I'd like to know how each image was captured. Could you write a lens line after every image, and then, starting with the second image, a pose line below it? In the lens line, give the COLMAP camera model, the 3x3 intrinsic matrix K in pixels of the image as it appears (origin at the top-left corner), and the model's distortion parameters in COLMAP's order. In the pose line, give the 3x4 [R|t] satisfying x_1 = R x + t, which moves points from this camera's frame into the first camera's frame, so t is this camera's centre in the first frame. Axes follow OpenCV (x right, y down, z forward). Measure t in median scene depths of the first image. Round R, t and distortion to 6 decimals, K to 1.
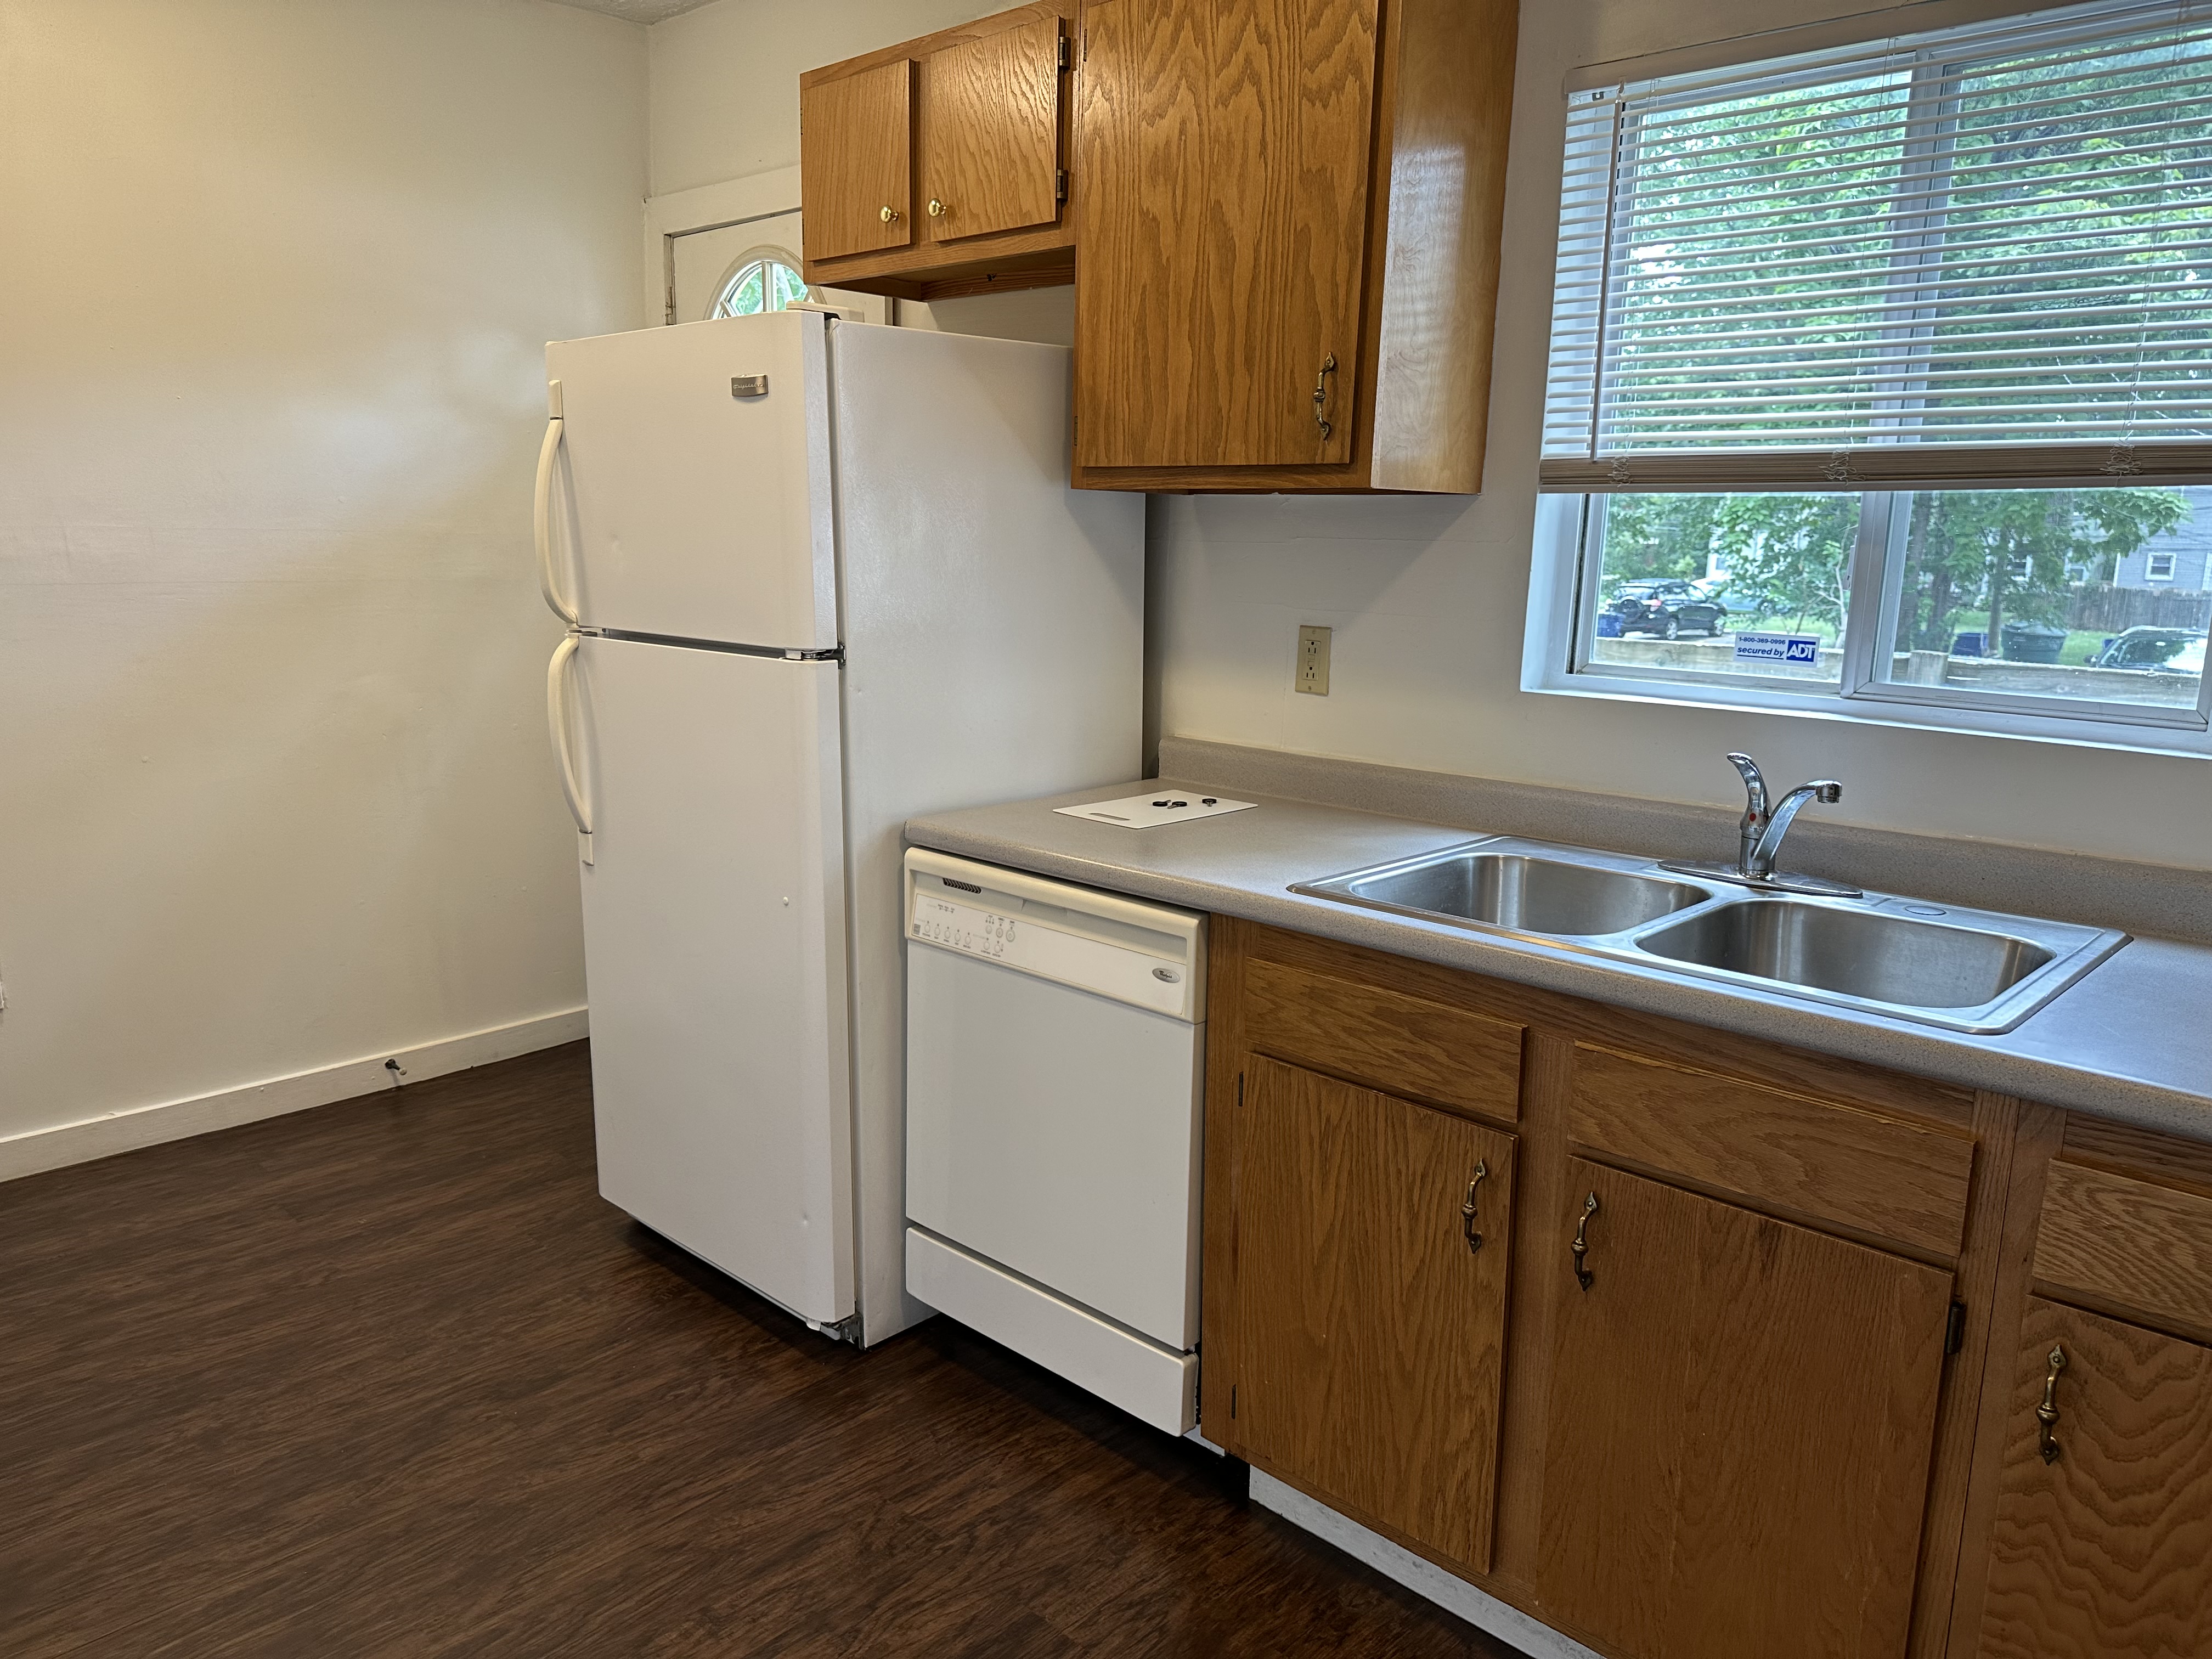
lens RADIAL K [[1547.5, 0, 1105.6], [0, 1547.5, 851.6], [0, 0, 1]] dist [0.012128, -0.026215]
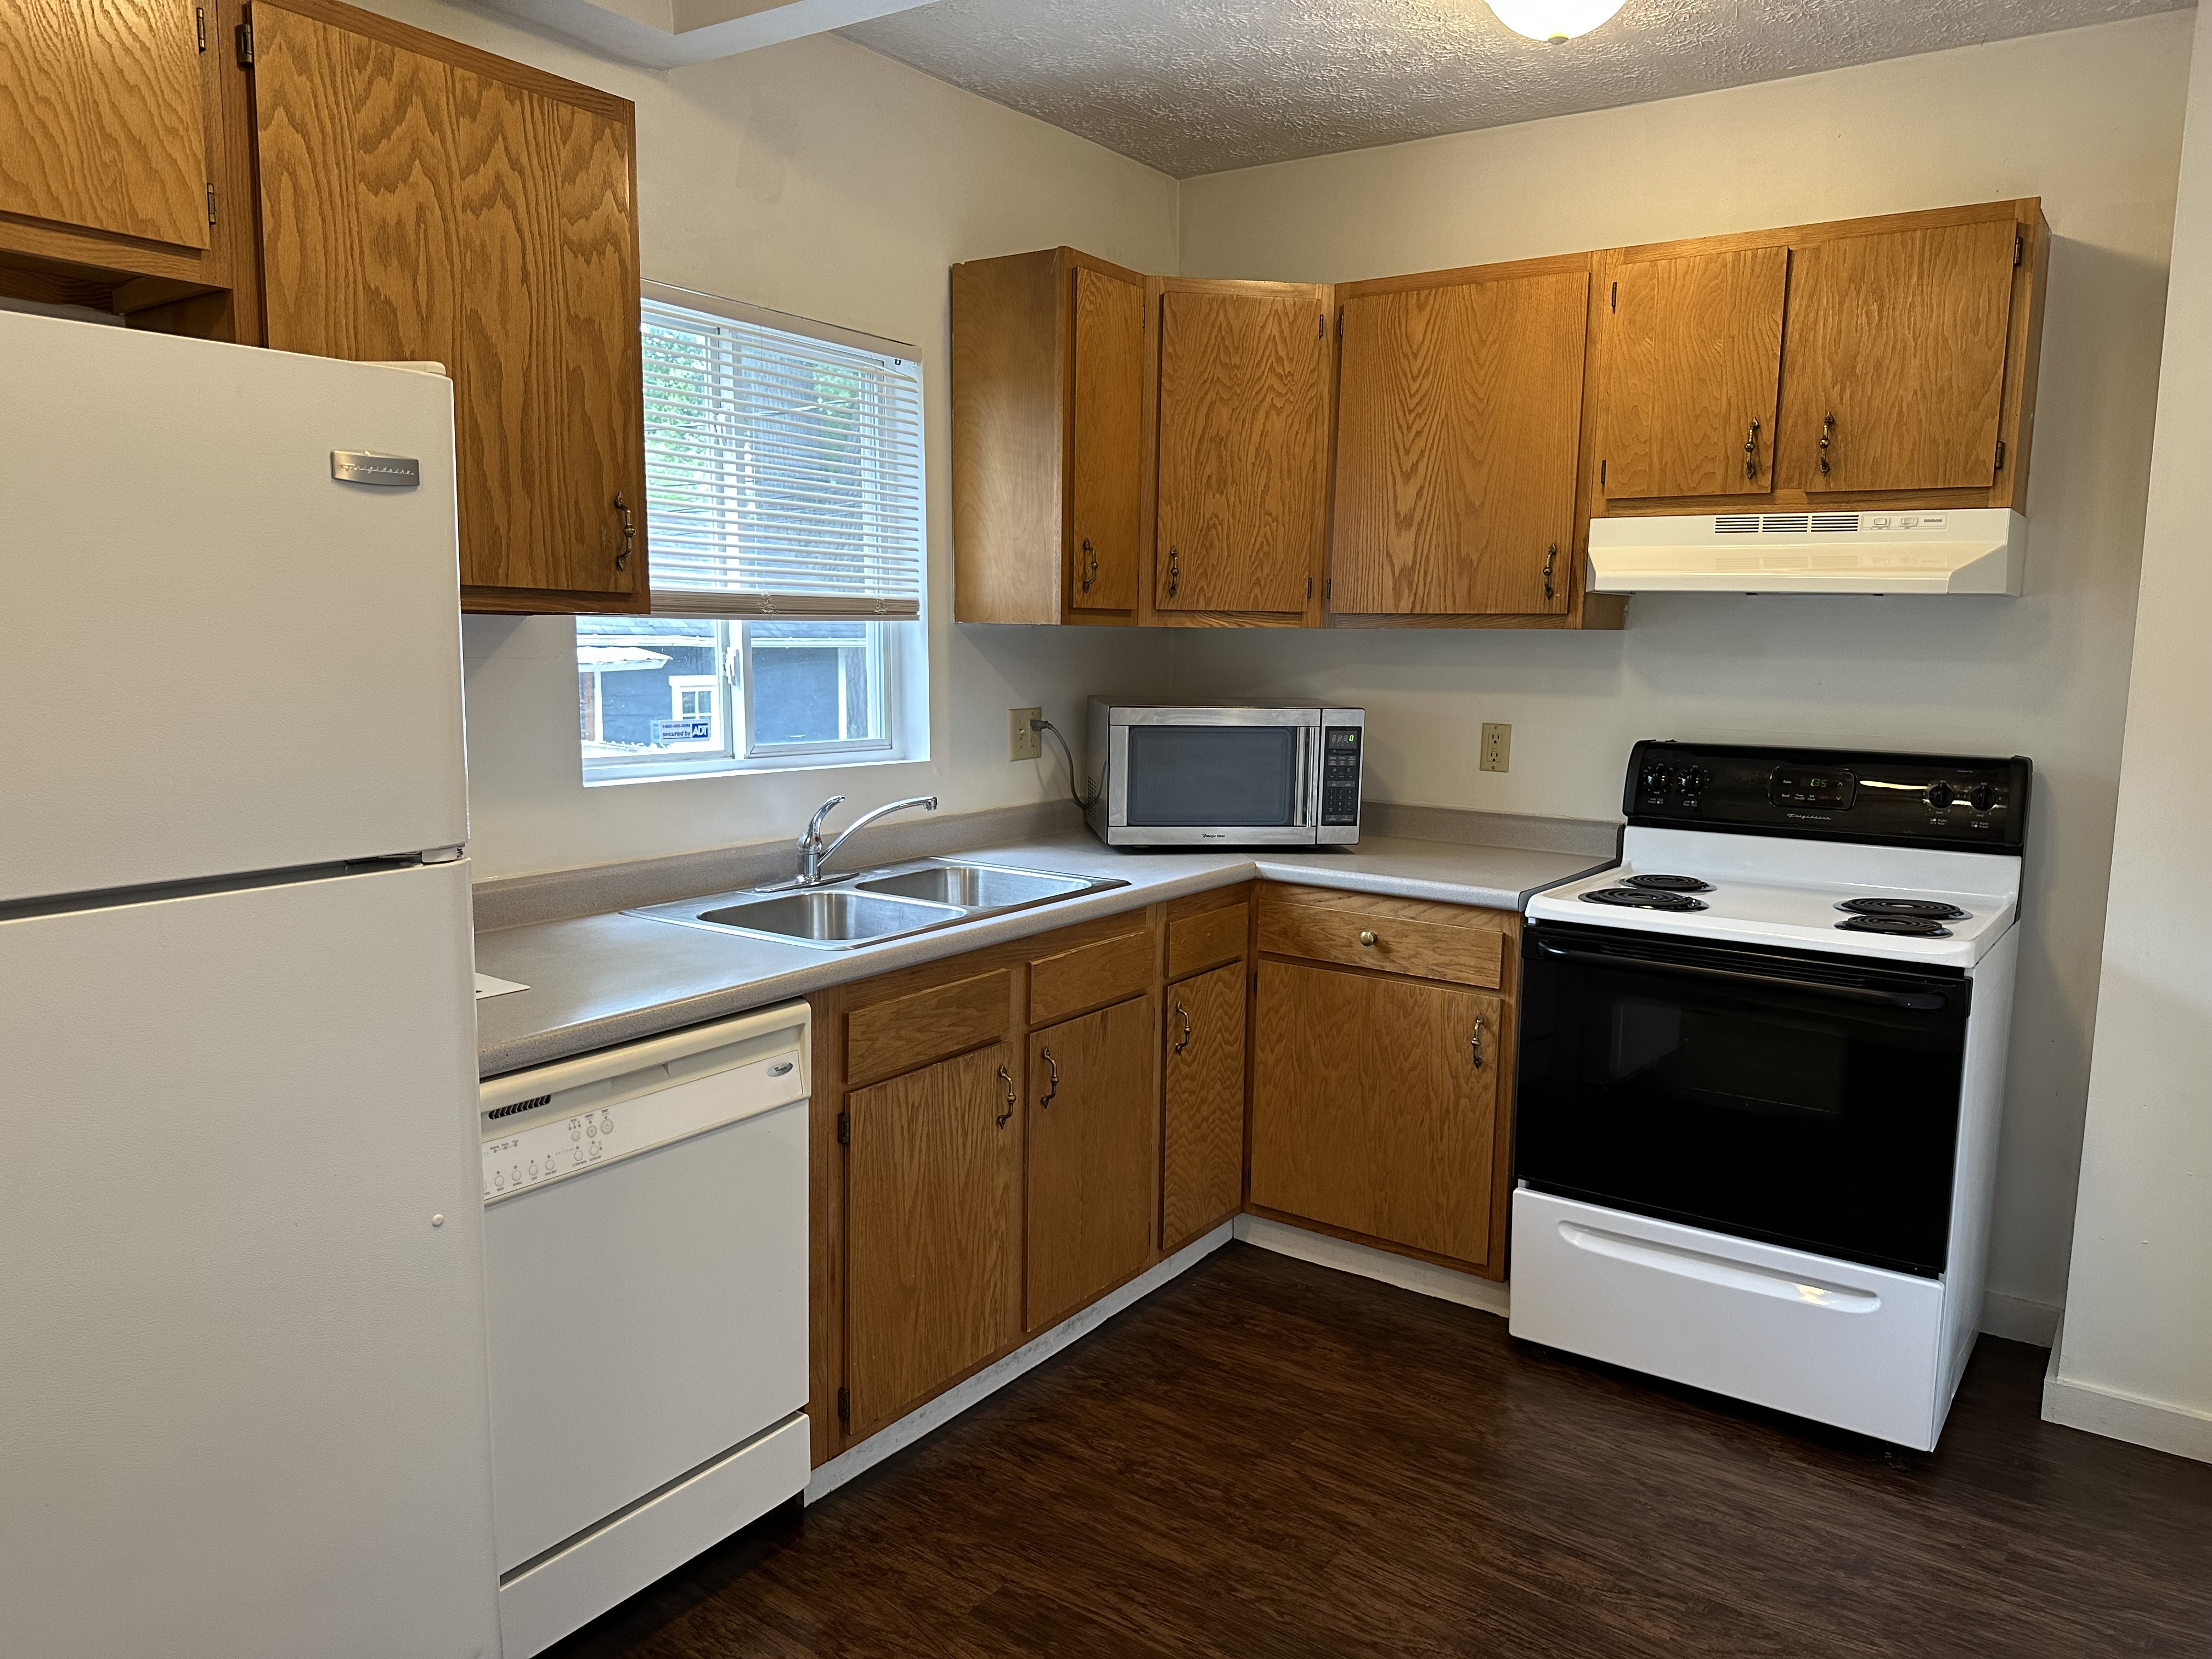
lens RADIAL K [[1547.5, 0, 1106.4], [0, 1547.5, 820.9], [0, 0, 1]] dist [0.012128, -0.026215]
pose [[-0.157228, -0.148466, 0.976339, -0.981595], [0.180944, 0.967568, 0.176271, -0.226645], [-0.970844, 0.204377, -0.125265, 0.841960]]
